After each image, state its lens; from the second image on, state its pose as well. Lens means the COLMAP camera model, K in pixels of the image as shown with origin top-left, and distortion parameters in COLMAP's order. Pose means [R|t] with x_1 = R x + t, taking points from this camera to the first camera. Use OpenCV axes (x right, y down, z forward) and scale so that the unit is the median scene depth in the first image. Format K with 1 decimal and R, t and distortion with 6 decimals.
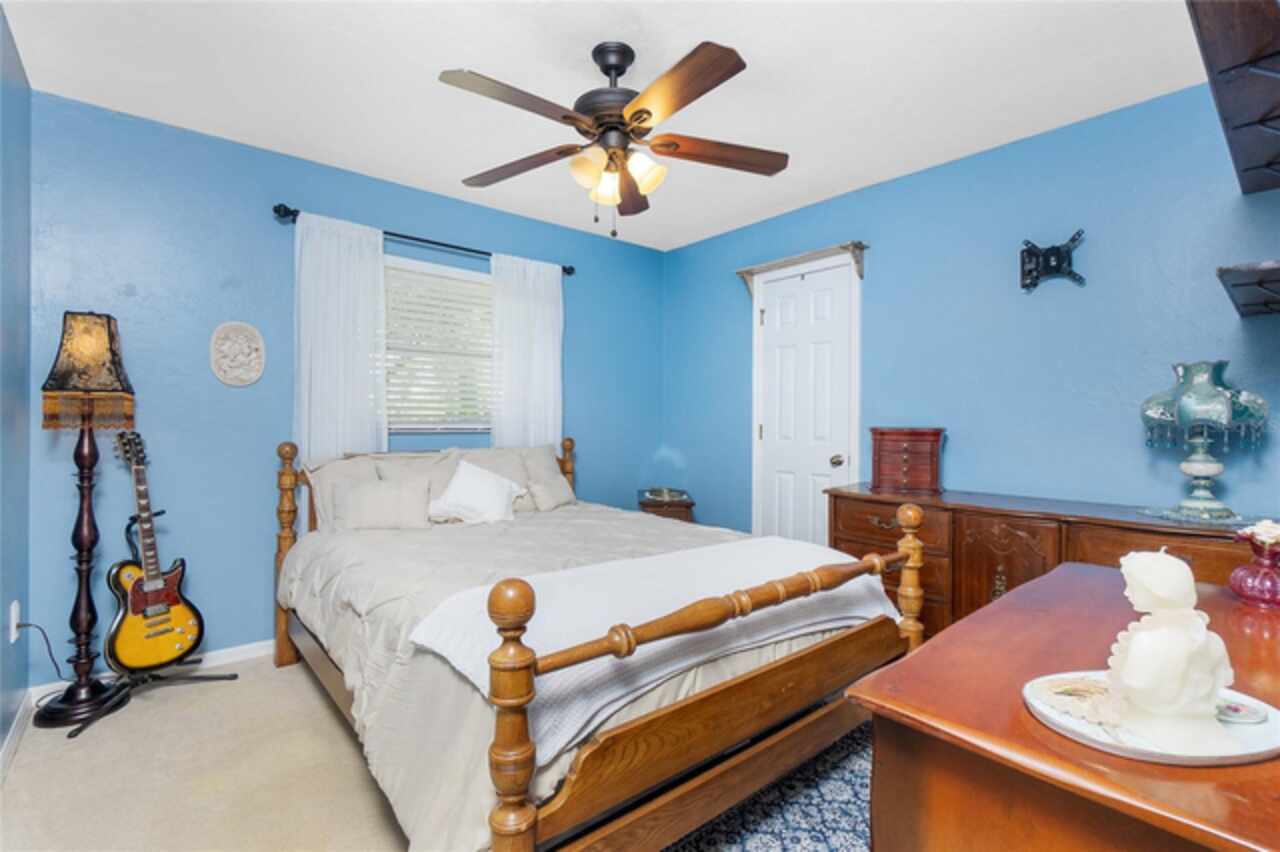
lens RADIAL K [[586.6, 0, 640.0], [0, 586.6, 426.0], [0, 0, 1]] dist [-0.000973, -0.000257]
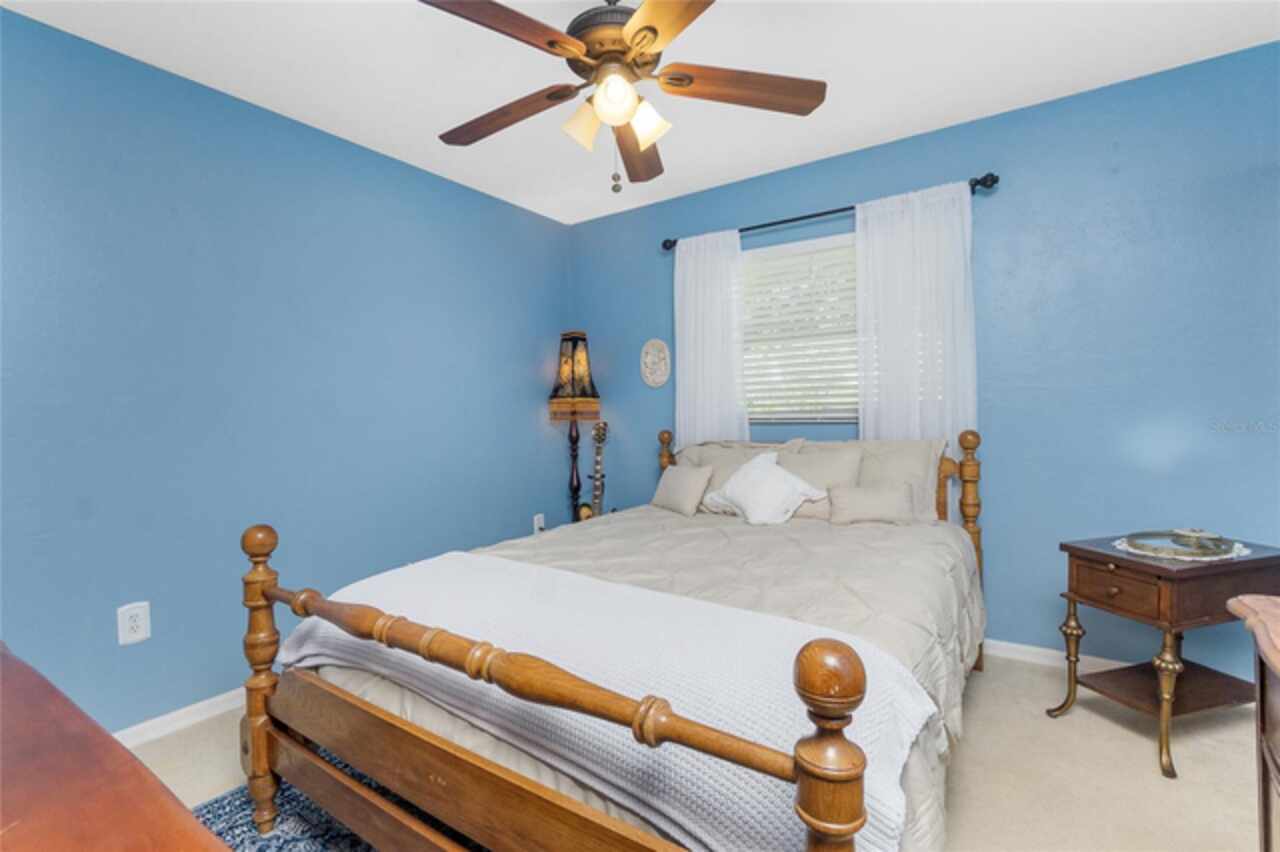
lens RADIAL K [[586.6, 0, 640.0], [0, 586.6, 426.0], [0, 0, 1]] dist [-0.000973, -0.000257]
pose [[0.260712, 0.012578, -0.965335, 0.591094], [0.013884, 0.999763, 0.016777, -0.003454], [0.965317, -0.017777, 0.260475, 0.613940]]
